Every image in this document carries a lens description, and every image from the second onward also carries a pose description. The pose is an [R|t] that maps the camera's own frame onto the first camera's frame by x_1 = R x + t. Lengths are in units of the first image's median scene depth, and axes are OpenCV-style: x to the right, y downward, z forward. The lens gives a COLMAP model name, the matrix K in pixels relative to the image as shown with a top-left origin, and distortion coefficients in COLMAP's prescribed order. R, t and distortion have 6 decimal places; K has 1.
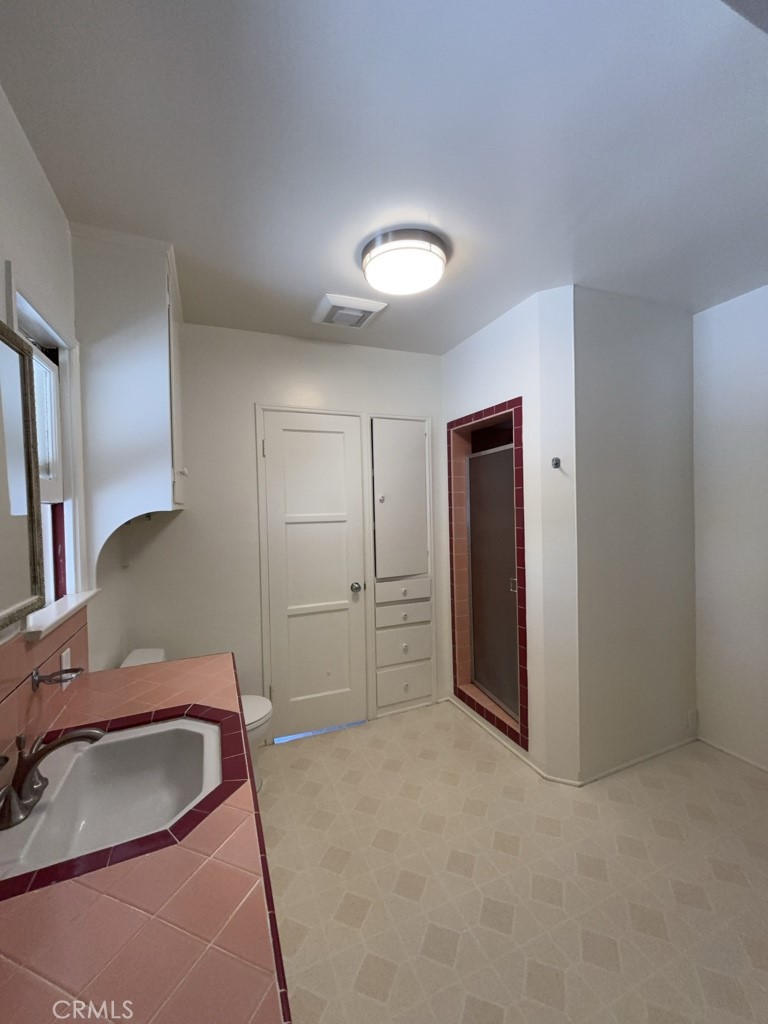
lens RADIAL K [[412.3, 0, 385.2], [0, 412.3, 511.3], [0, 0, 1]] dist [0.001937, 0.000169]
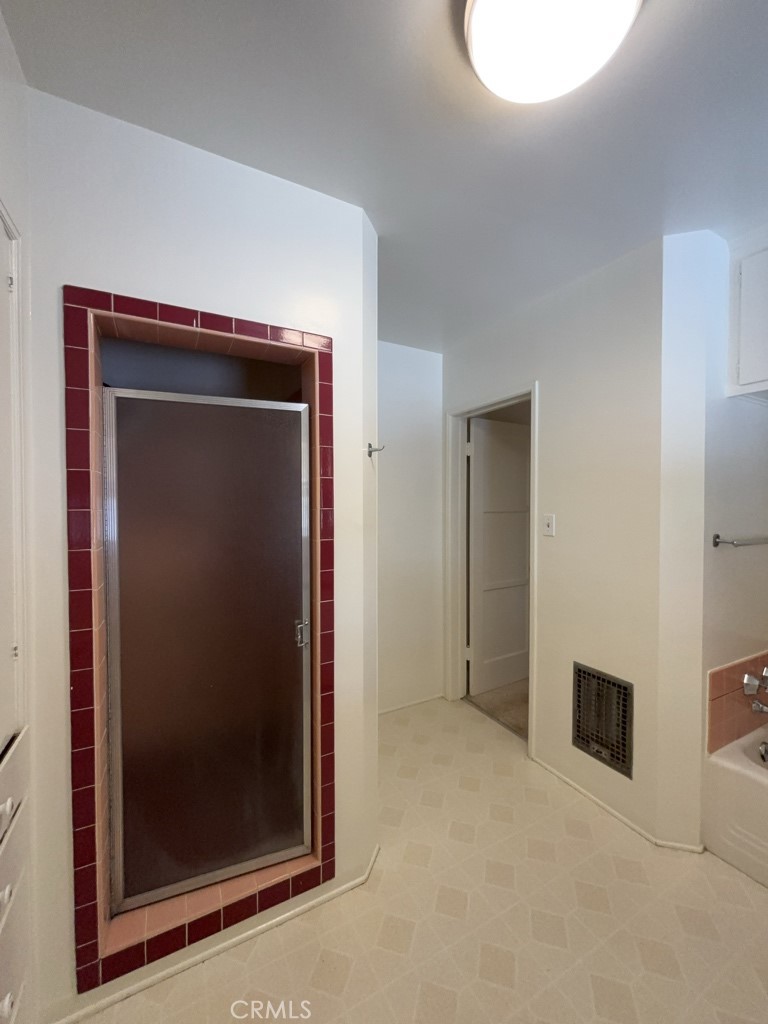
lens RADIAL K [[412.3, 0, 385.4], [0, 412.3, 514.5], [0, 0, 1]] dist [0.001937, 0.000169]
pose [[-0.093507, -0.002564, 0.995615, -0.283234], [0.019895, 0.999792, 0.004444, -0.002011], [-0.995420, 0.020223, -0.093437, 0.853927]]
